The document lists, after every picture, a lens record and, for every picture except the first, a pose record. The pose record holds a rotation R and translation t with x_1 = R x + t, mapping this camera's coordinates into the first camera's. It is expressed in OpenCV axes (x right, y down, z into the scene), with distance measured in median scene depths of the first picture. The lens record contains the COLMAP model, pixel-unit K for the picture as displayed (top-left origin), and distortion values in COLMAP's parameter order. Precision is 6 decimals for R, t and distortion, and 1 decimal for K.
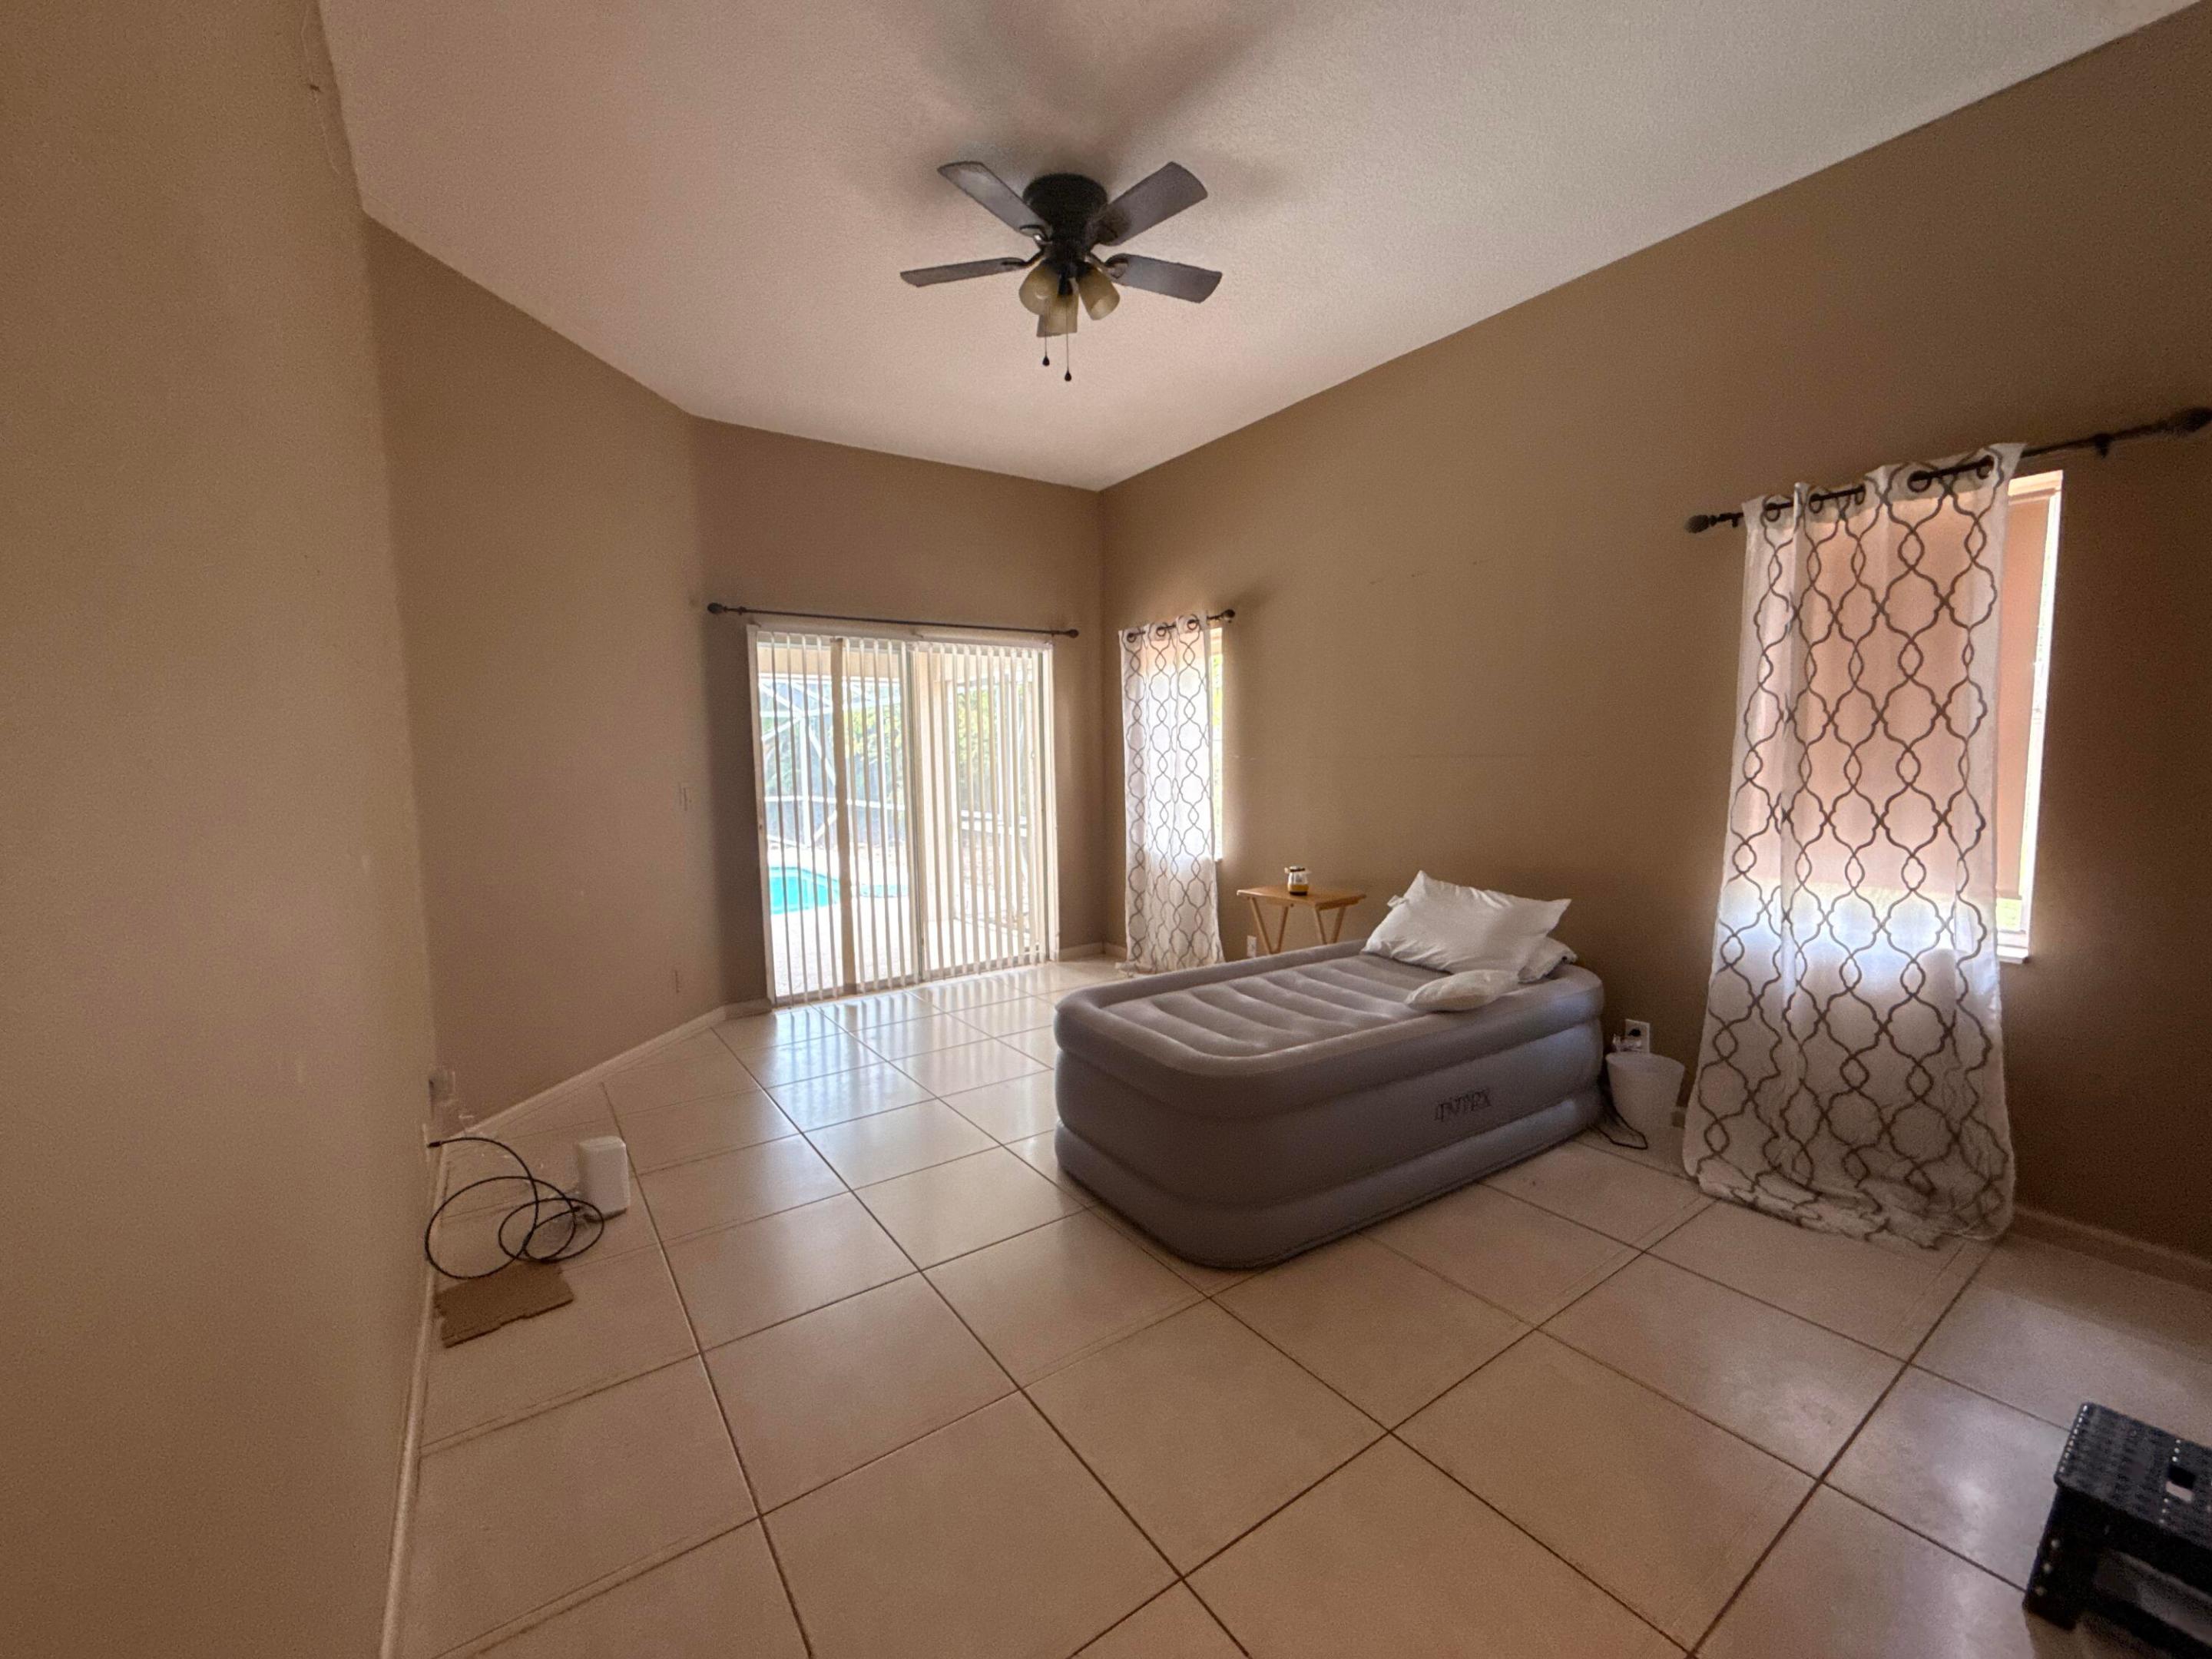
lens RADIAL K [[877.3, 0, 1099.8], [0, 877.3, 831.9], [0, 0, 1]] dist [0.000368, -0.000032]
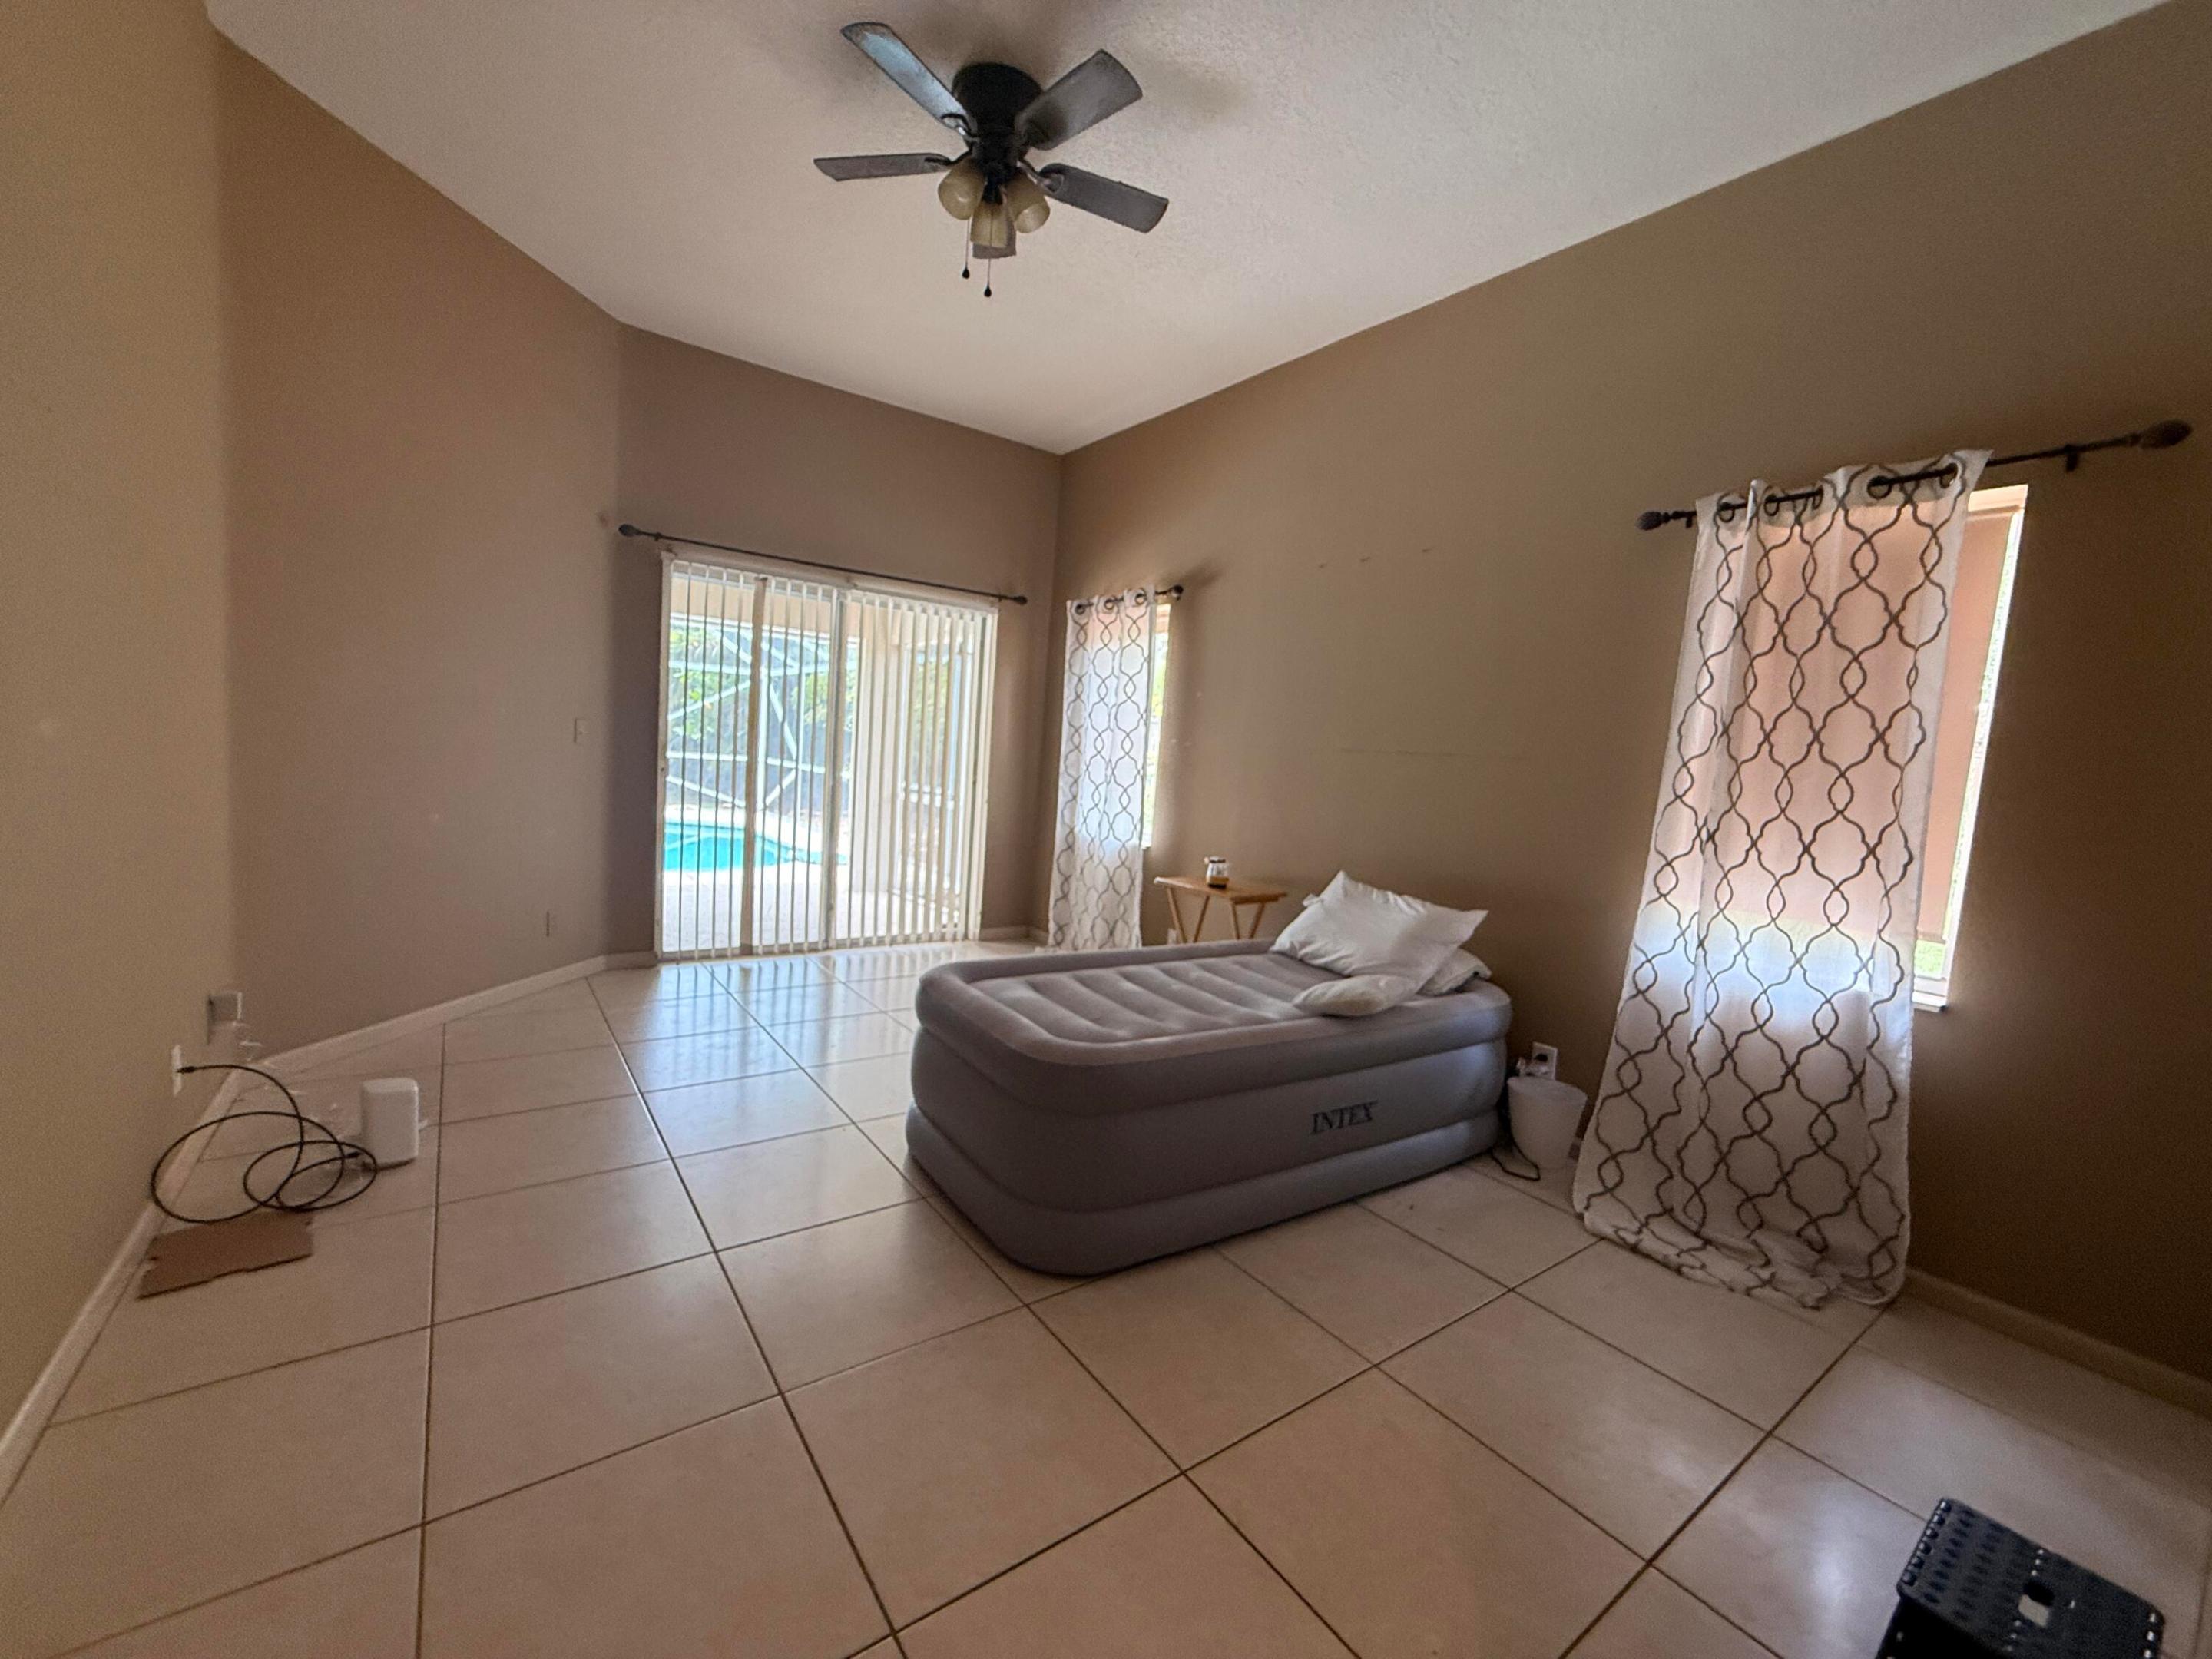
lens RADIAL K [[879.3, 0, 1102.9], [0, 879.3, 834.2], [0, 0, 1]] dist [0.000010, -0.000067]
pose [[0.995933, 0.086351, 0.025703, 0.111312], [-0.086512, 0.996237, 0.005192, 0.029634], [-0.025158, -0.007394, 0.999656, 0.079172]]
